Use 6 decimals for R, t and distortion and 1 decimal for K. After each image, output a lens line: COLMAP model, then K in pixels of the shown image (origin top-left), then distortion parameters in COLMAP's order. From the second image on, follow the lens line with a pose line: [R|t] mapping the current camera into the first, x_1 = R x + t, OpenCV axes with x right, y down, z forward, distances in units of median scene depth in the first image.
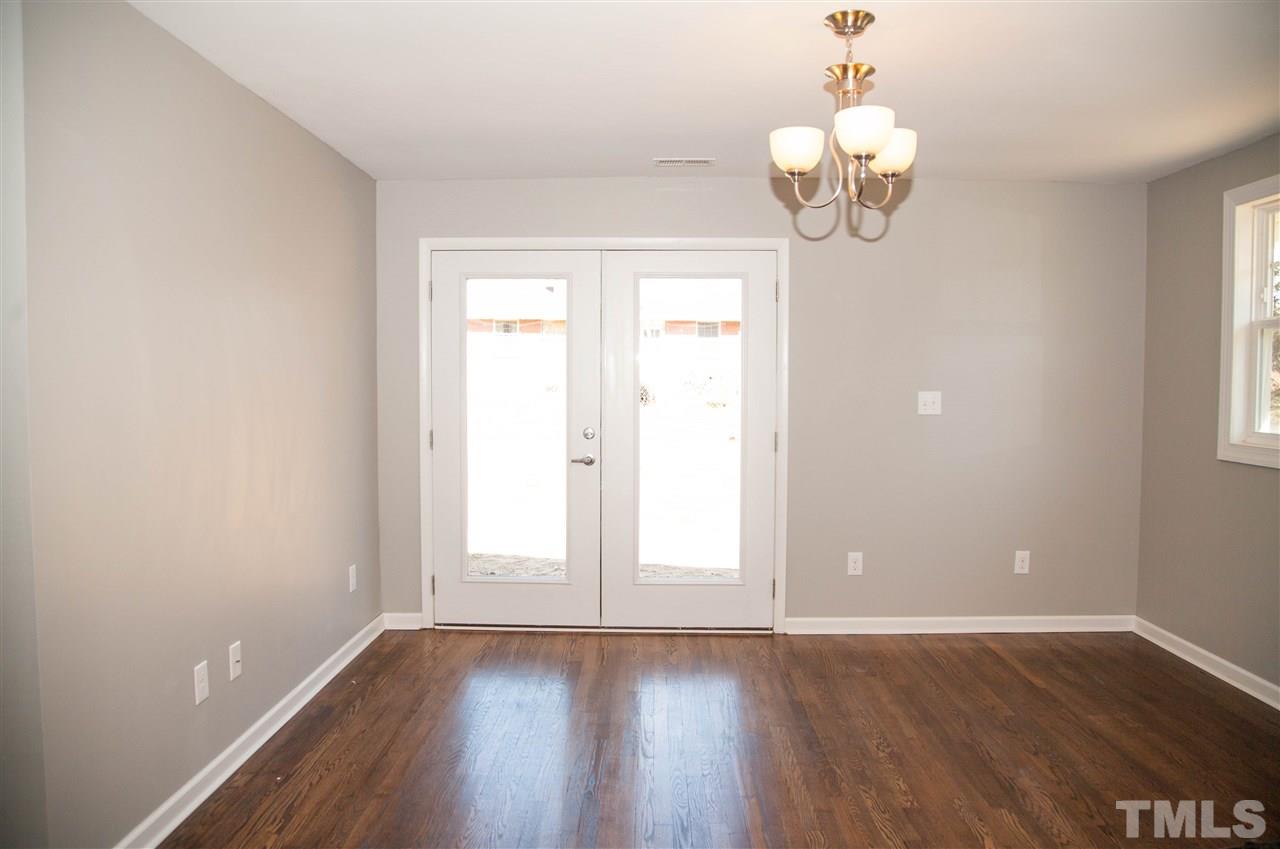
lens RADIAL K [[887.3, 0, 640.0], [0, 887.3, 424.5], [0, 0, 1]] dist [-0.126285, 0.074614]
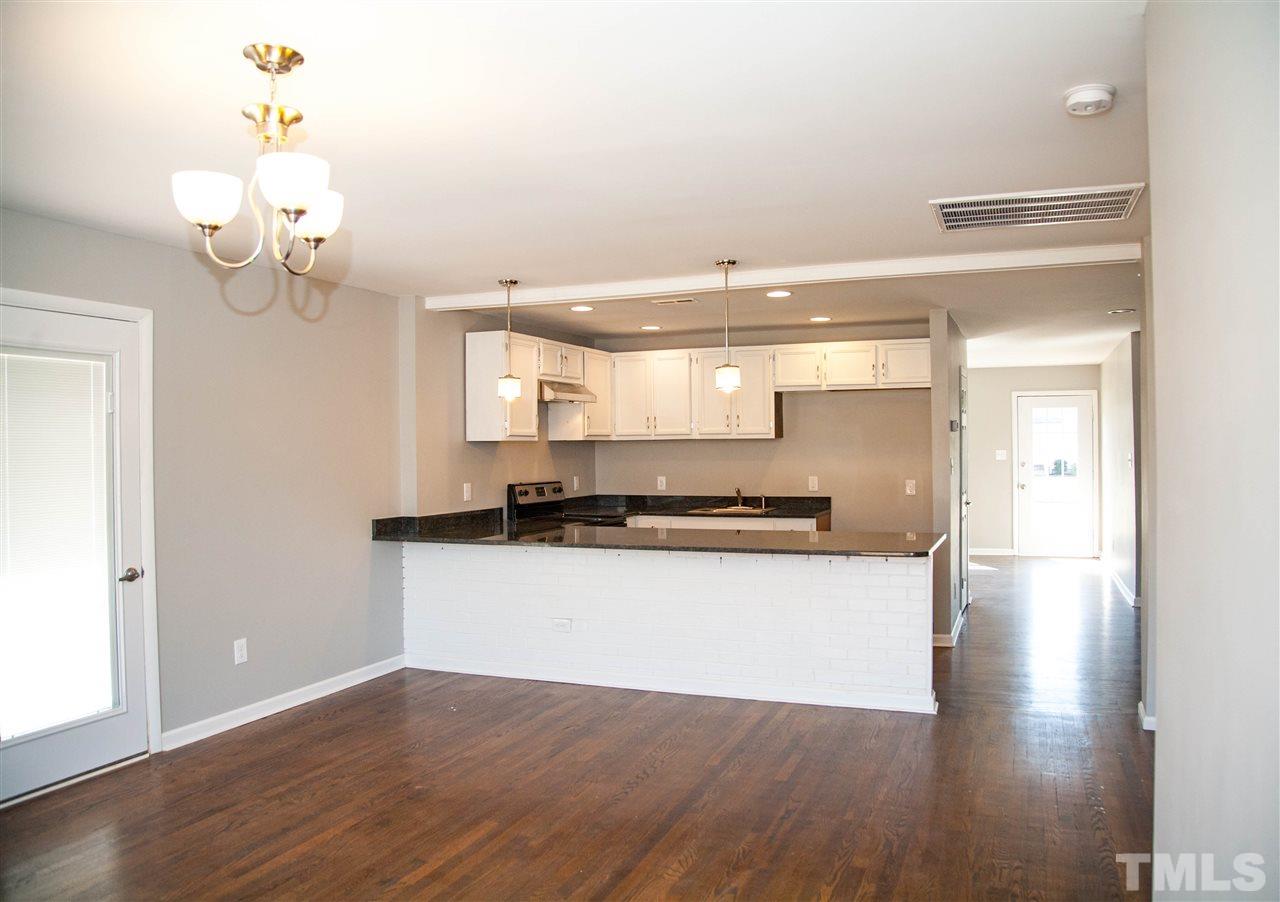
lens RADIAL K [[940.0, 0, 687.7], [0, 940.0, 448.1], [0, 0, 1]] dist [-0.086829, 0.006103]
pose [[-0.943730, 0.008130, 0.330616, -0.251543], [0.026664, 0.998314, 0.051564, -0.064131], [-0.329639, 0.057478, -0.942356, 0.943277]]
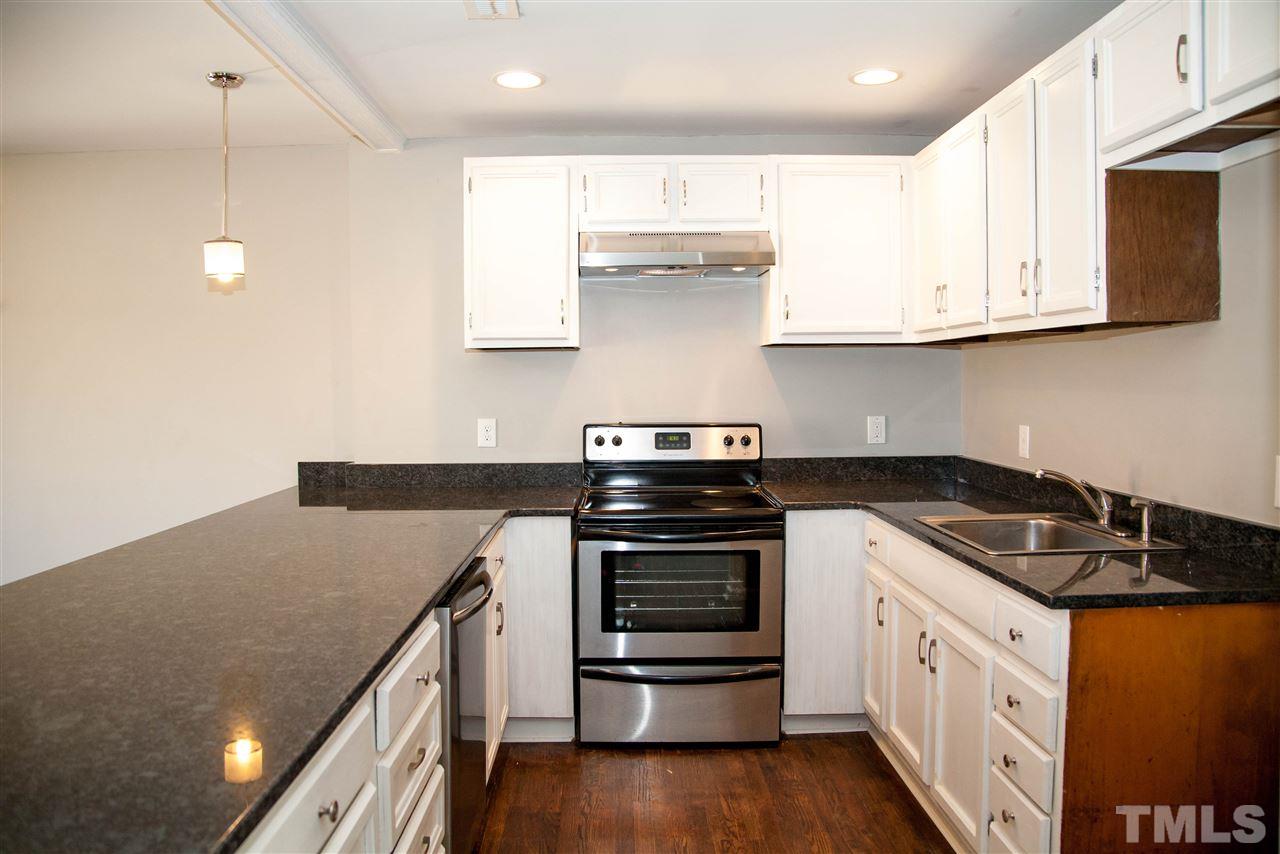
lens RADIAL K [[914.3, 0, 631.8], [0, 914.3, 407.2], [0, 0, 1]] dist [-0.094135, 0.001395]
pose [[-0.033972, -0.035539, 0.998791, -0.323945], [0.062520, 0.997335, 0.037614, 0.018360], [-0.997465, 0.063722, -0.031660, -0.374610]]
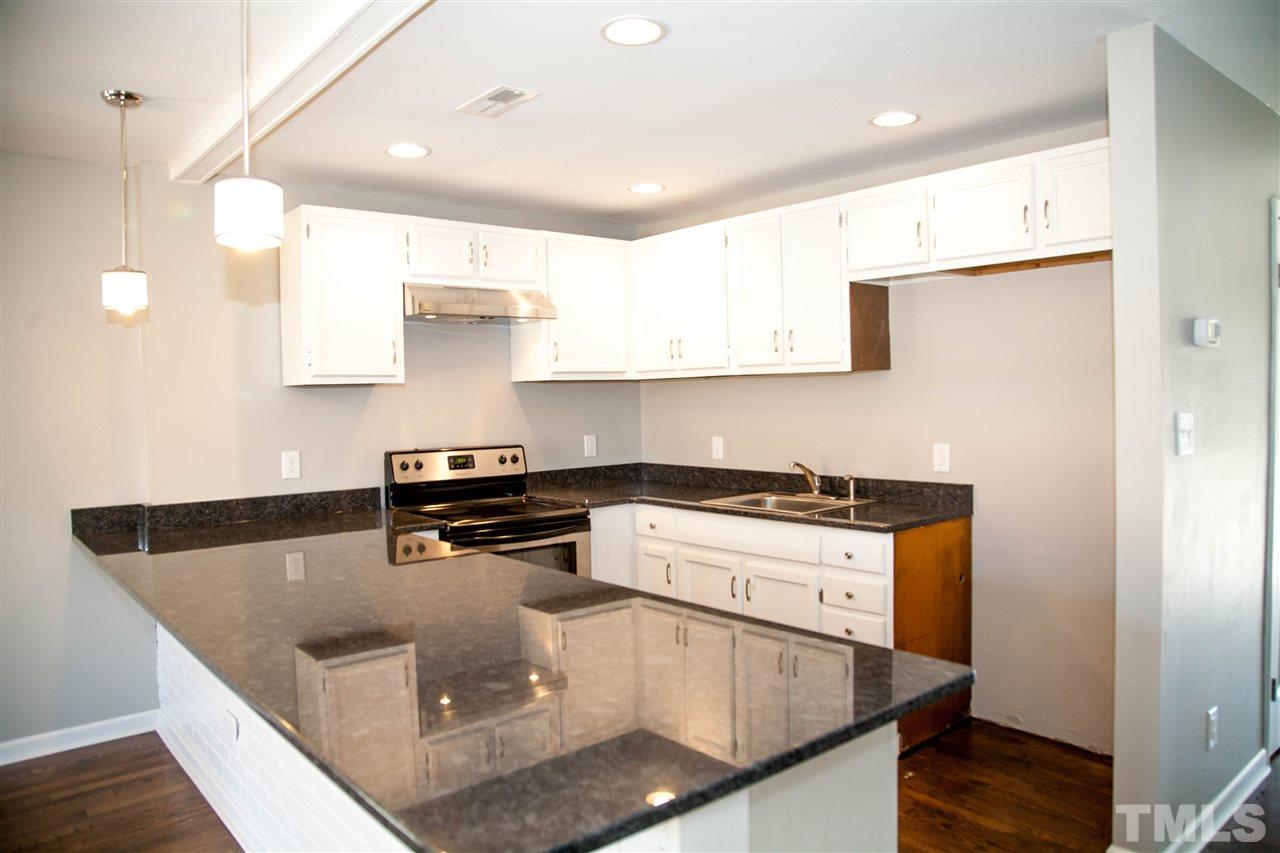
lens RADIAL K [[879.2, 0, 640.0], [0, 879.2, 426.5], [0, 0, 1]] dist [-0.078410, 0.000990]
pose [[-0.657362, -0.015401, 0.753418, -0.329940], [0.060248, 0.995517, 0.072916, -0.012406], [-0.751163, 0.093324, -0.653487, 0.024702]]
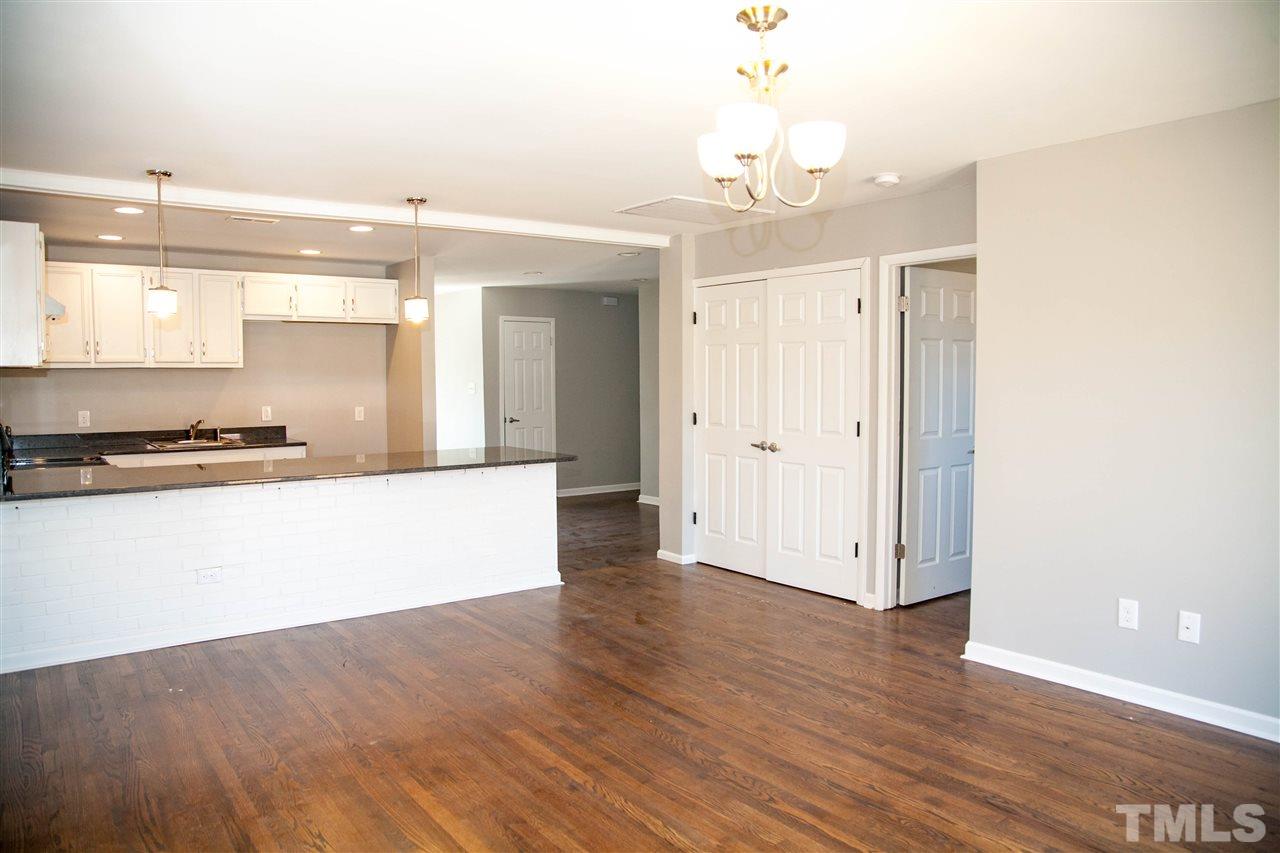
lens RADIAL K [[879.2, 0, 640.0], [0, 879.2, 426.5], [0, 0, 1]] dist [-0.078410, 0.000990]
pose [[-0.787932, 0.037756, -0.614604, 0.518372], [-0.029548, 0.994650, 0.098984, -0.058455], [0.615054, 0.096153, -0.782601, 0.923293]]
